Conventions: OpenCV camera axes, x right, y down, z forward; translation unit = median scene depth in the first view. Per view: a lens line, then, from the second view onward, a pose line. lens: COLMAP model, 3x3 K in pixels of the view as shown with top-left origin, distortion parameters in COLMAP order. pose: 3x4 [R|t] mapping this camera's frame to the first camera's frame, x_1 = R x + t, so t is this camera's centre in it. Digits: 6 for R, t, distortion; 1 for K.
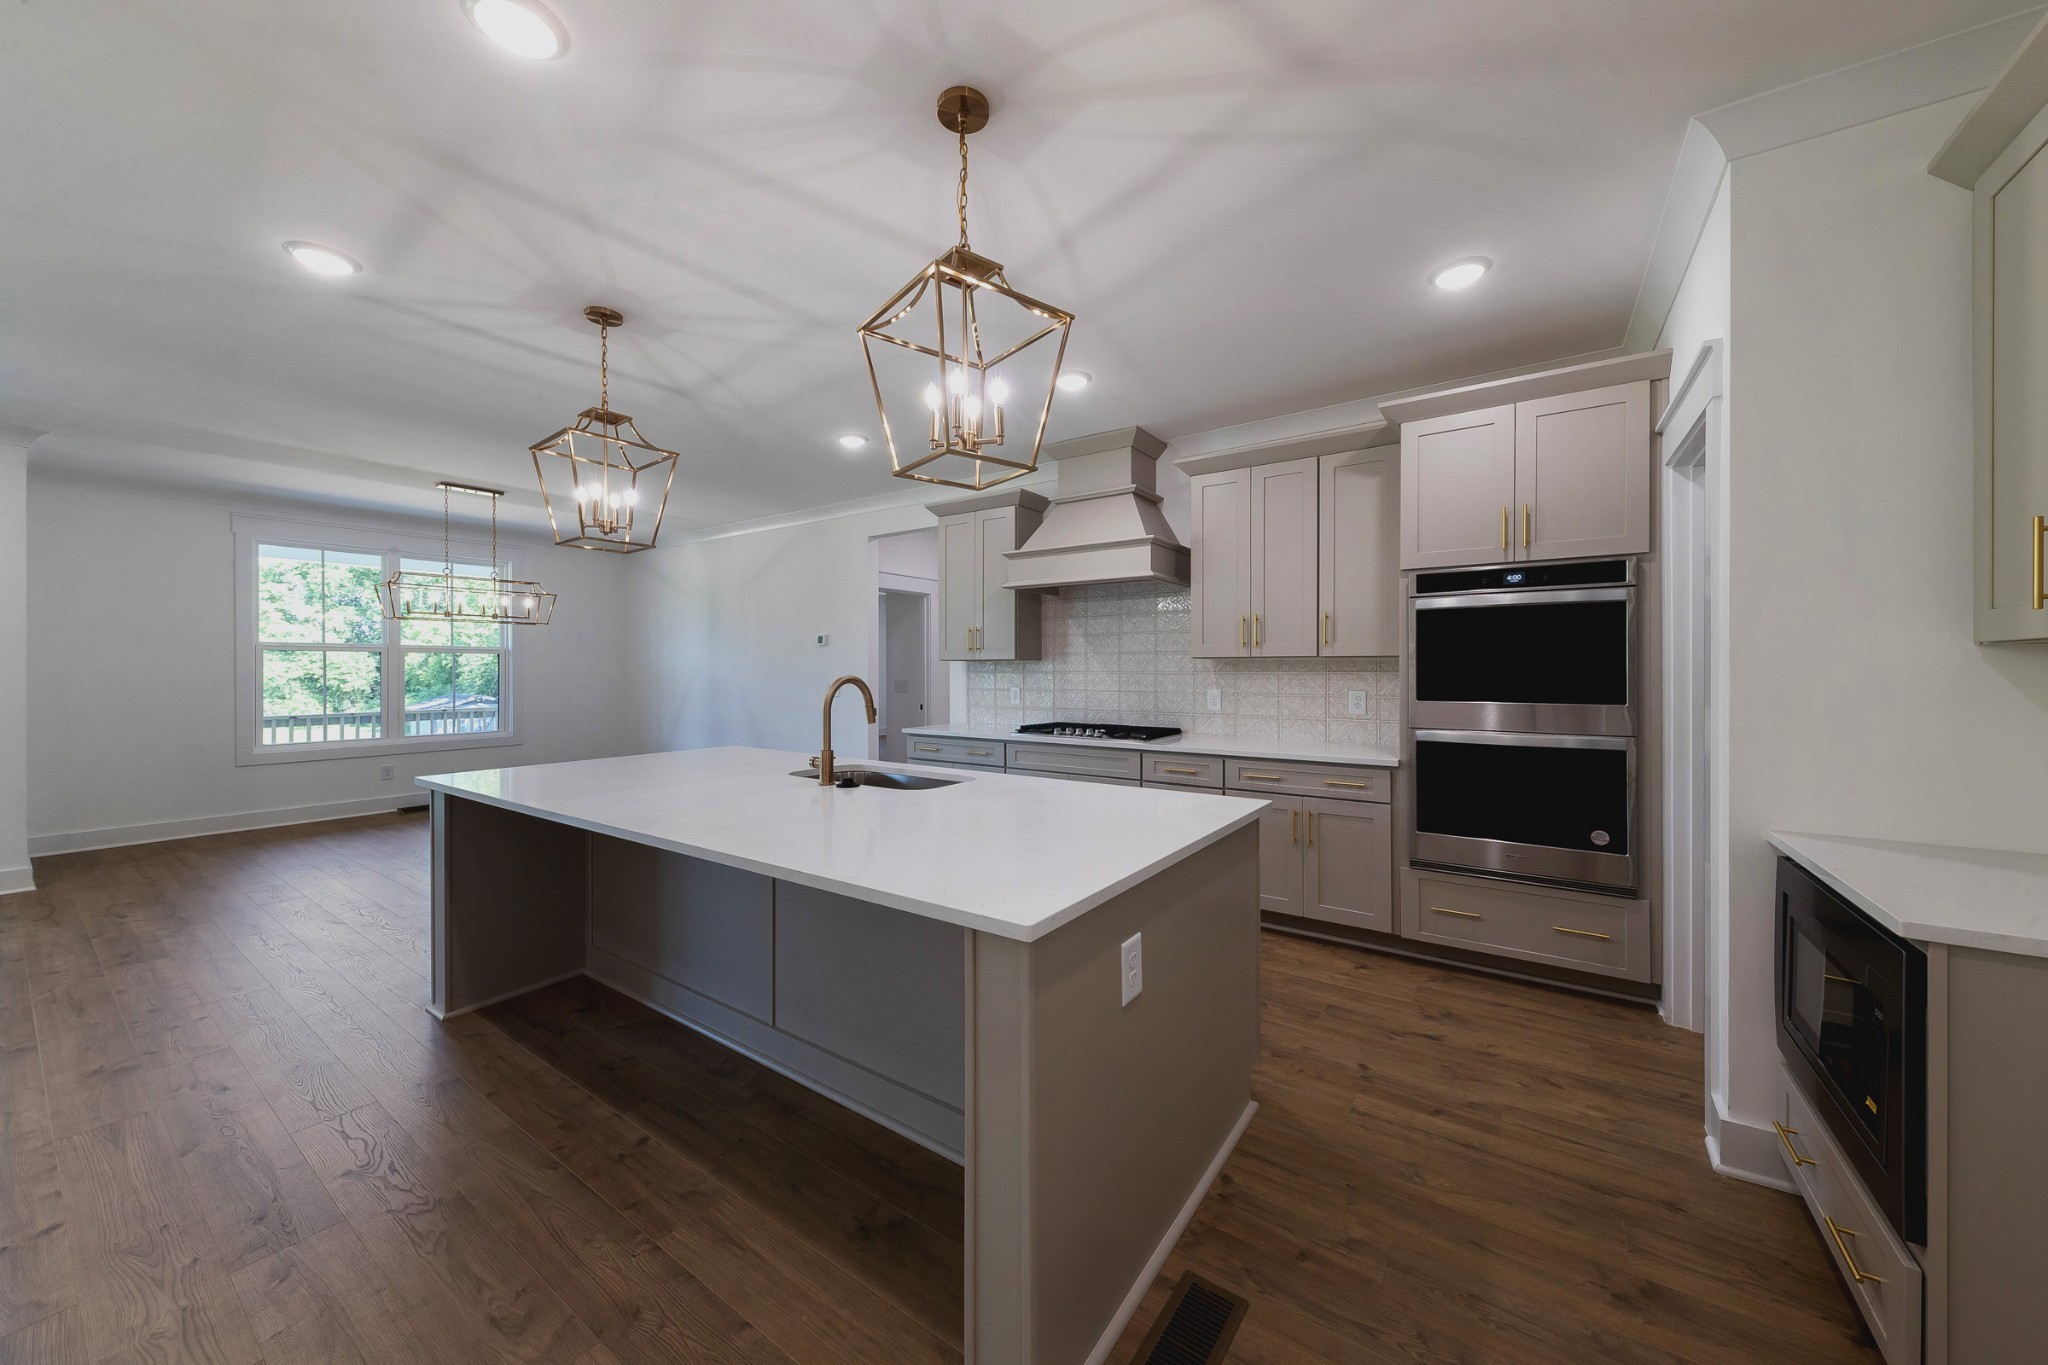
lens RADIAL K [[716.5, 0, 1028.2], [0, 716.5, 669.4], [0, 0, 1]] dist [-0.003466, -0.001107]
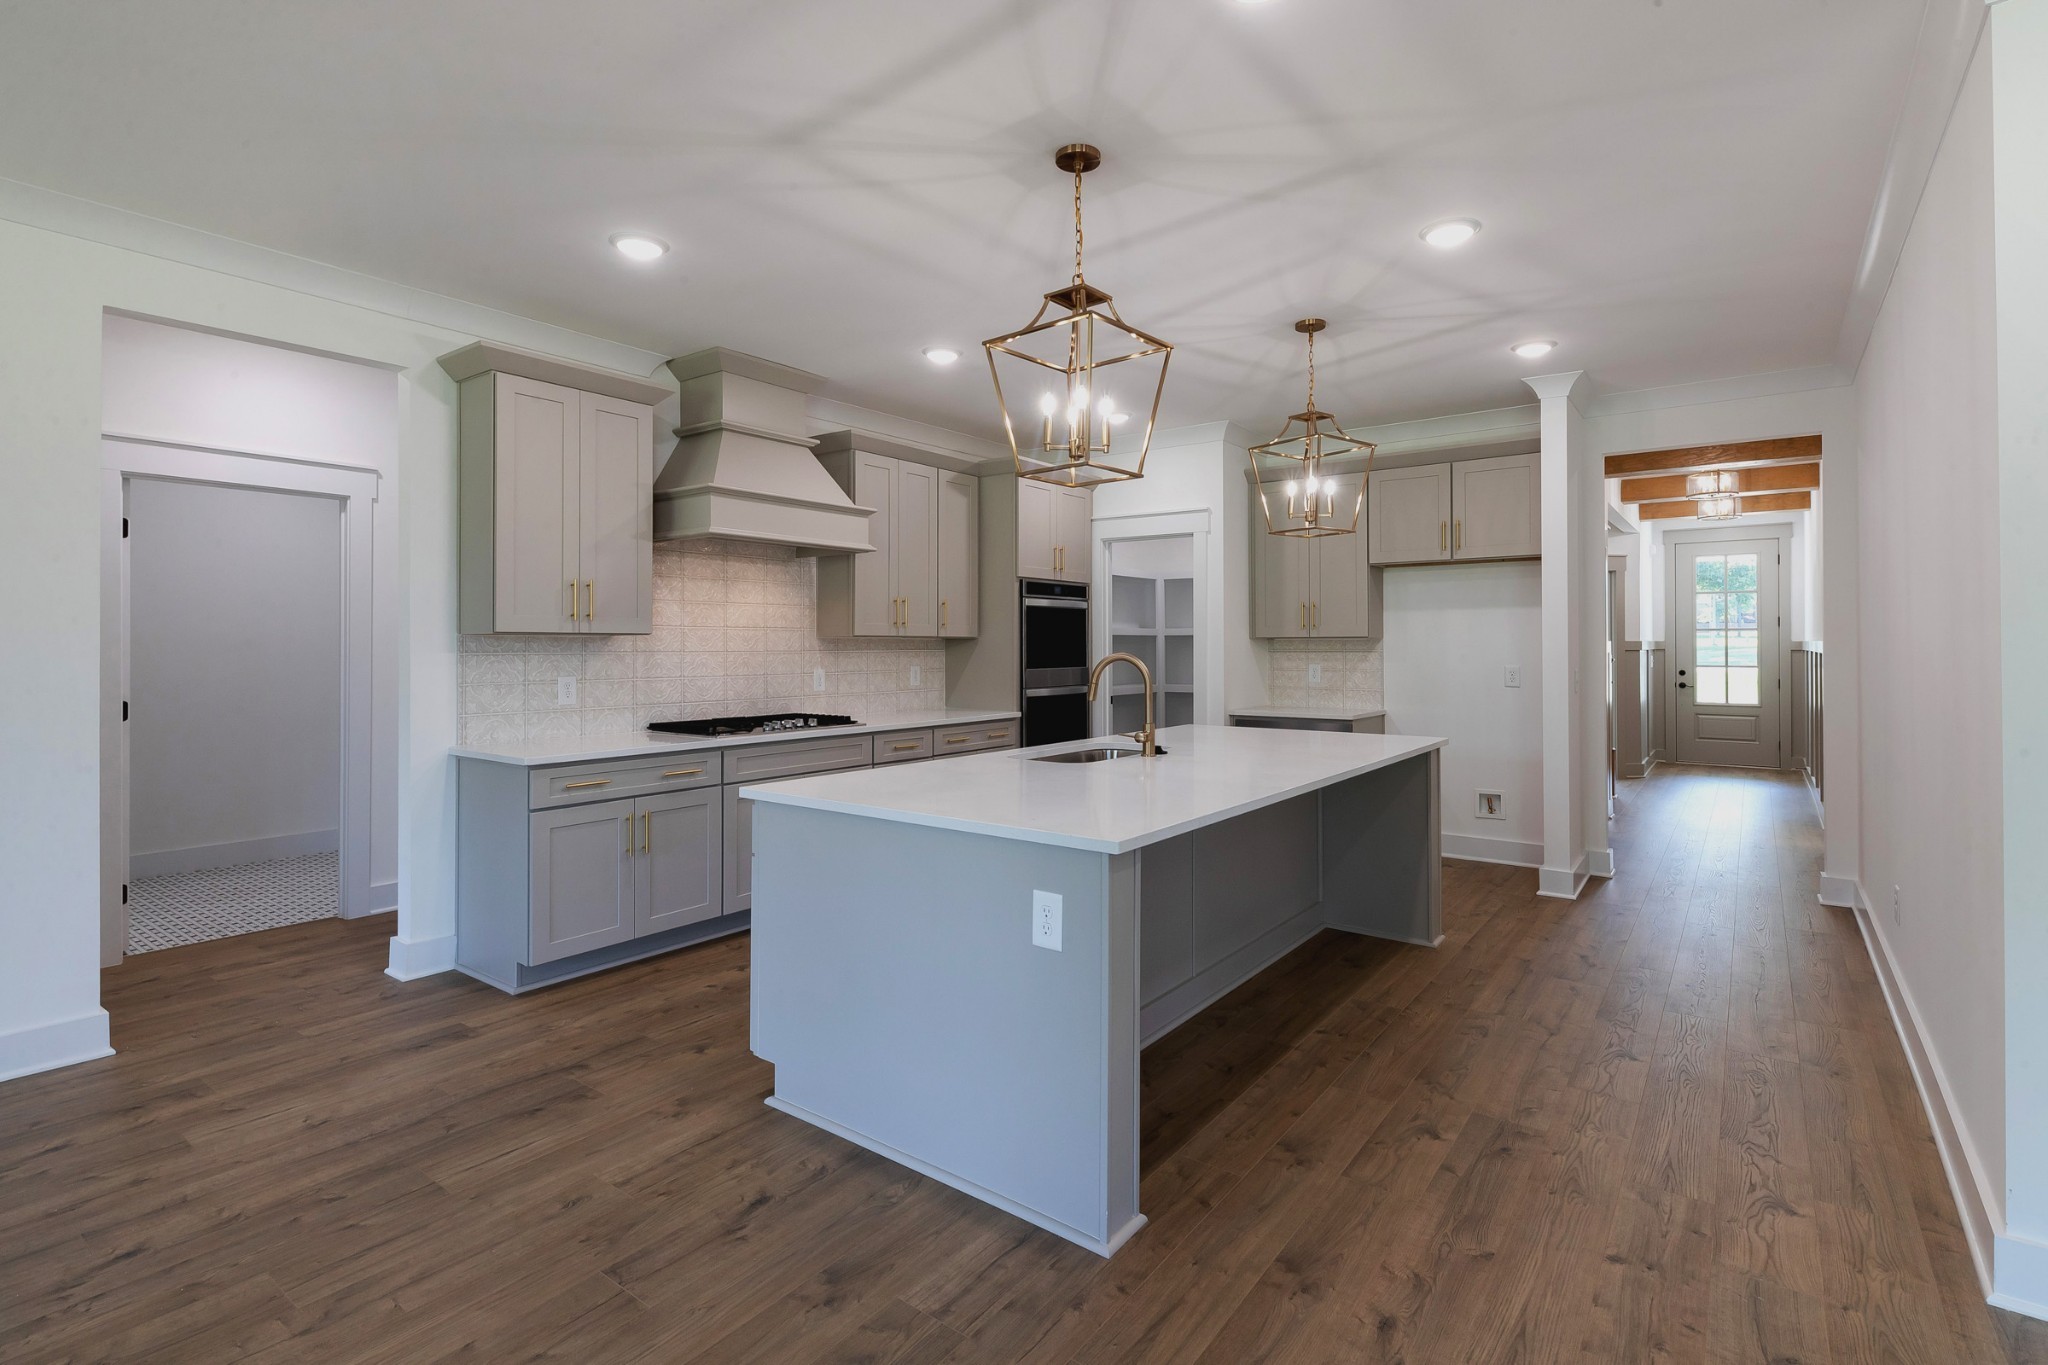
lens RADIAL K [[965.2, 0, 1056.6], [0, 965.2, 648.3], [0, 0, 1]] dist [-0.002517, -0.003511]
pose [[0.025259, -0.004578, 0.999670, -1.115485], [-0.000269, 0.999989, 0.004586, -0.005926], [-0.999681, -0.000385, 0.025257, 0.712660]]
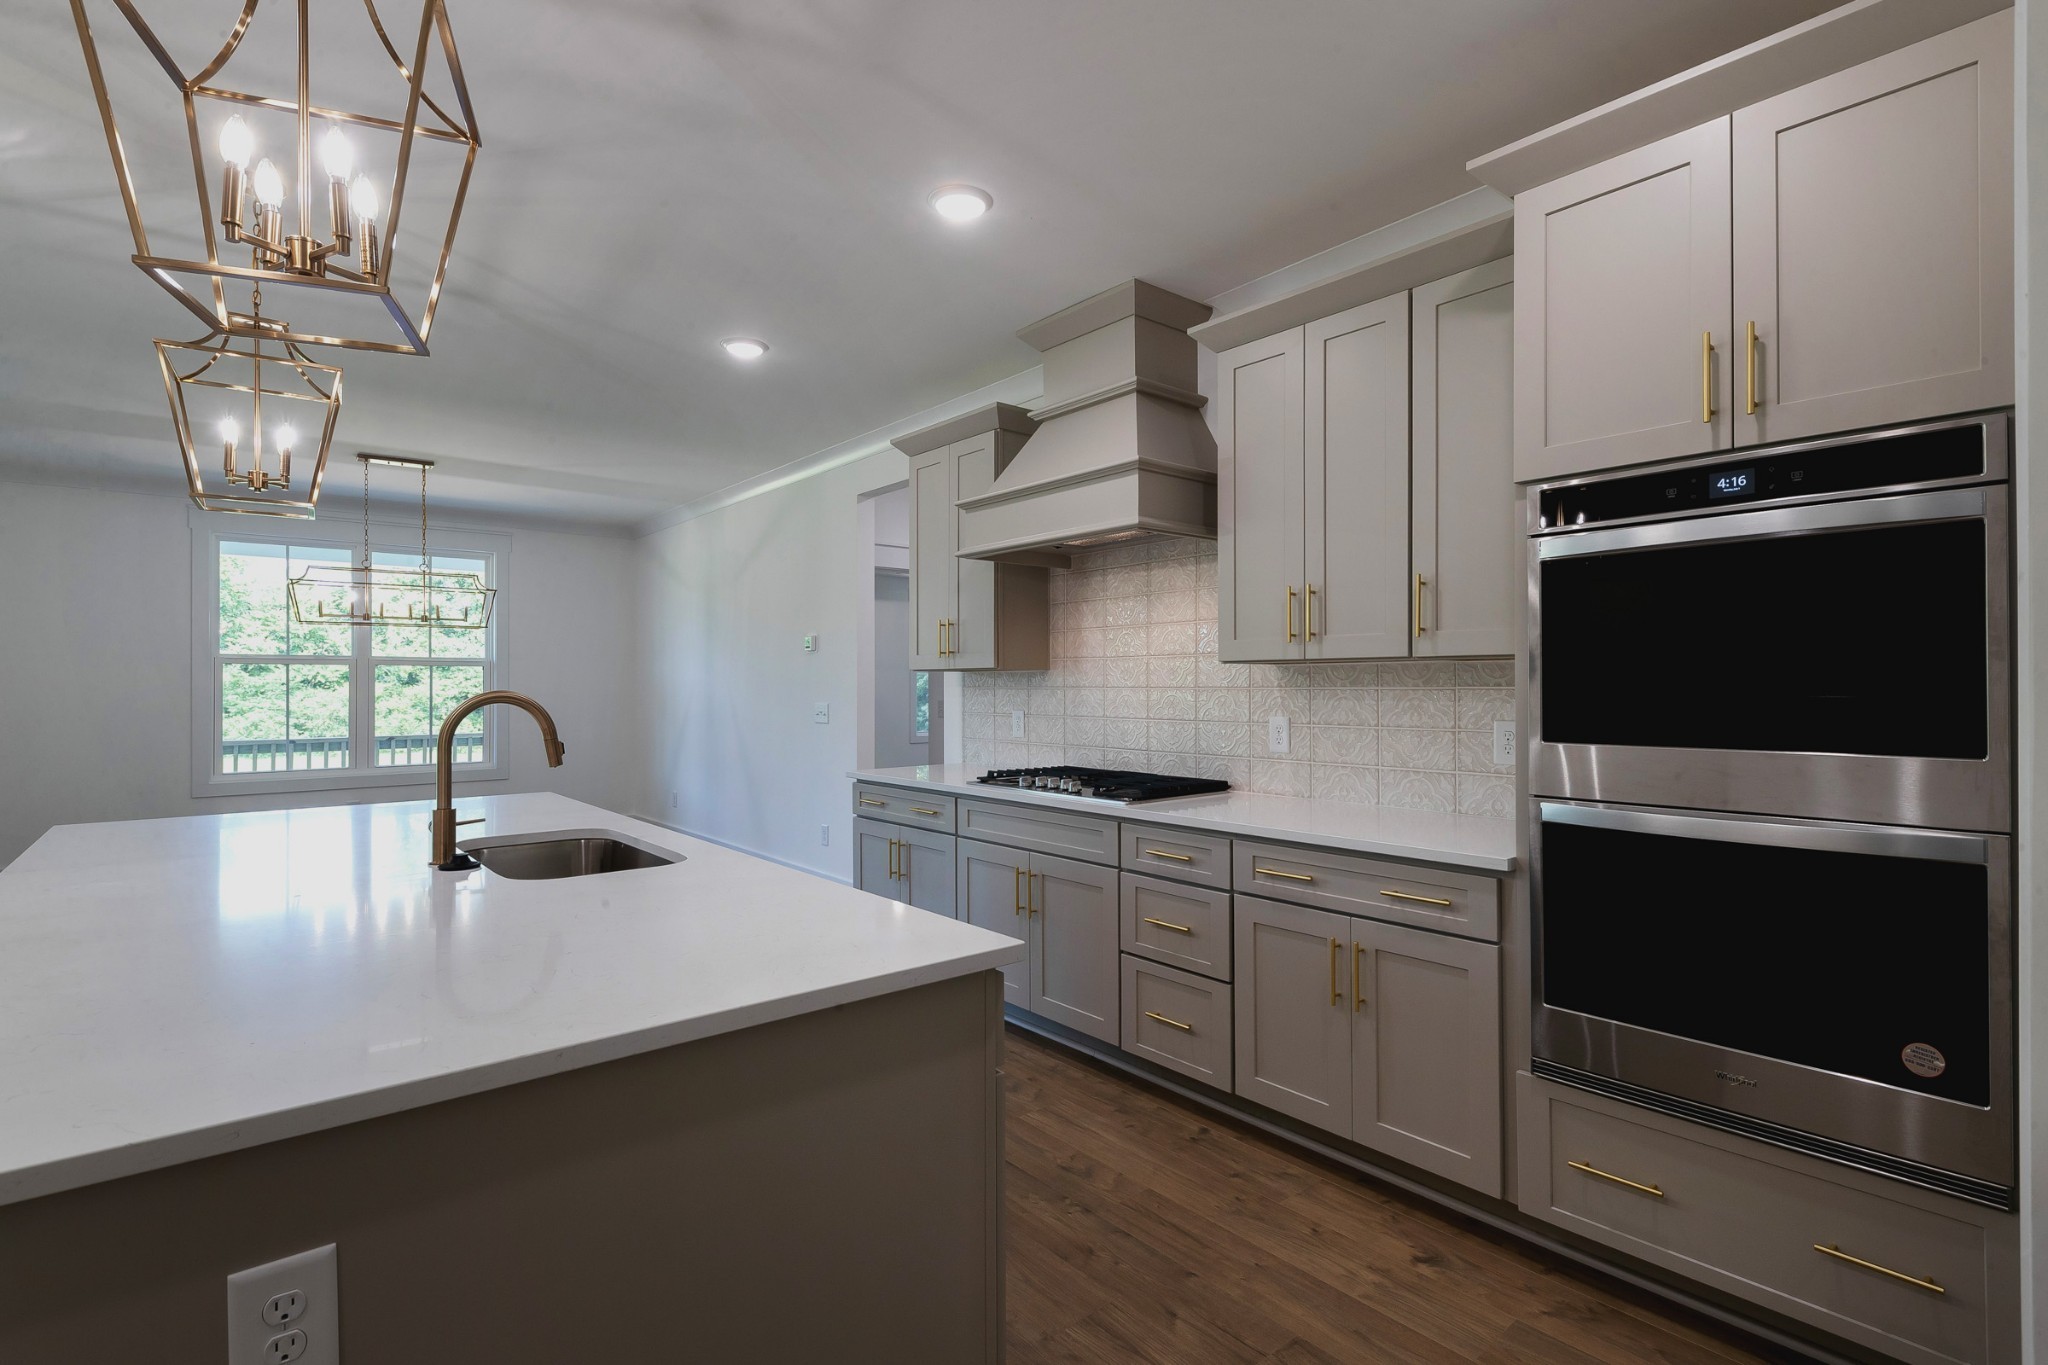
lens RADIAL K [[965.2, 0, 1056.7], [0, 965.2, 678.8], [0, 0, 1]] dist [-0.002517, -0.003511]
pose [[0.967934, -0.003131, -0.251184, 0.307811], [0.000975, 0.999962, -0.008708, 0.004333], [0.251202, 0.008184, 0.967900, 0.209571]]
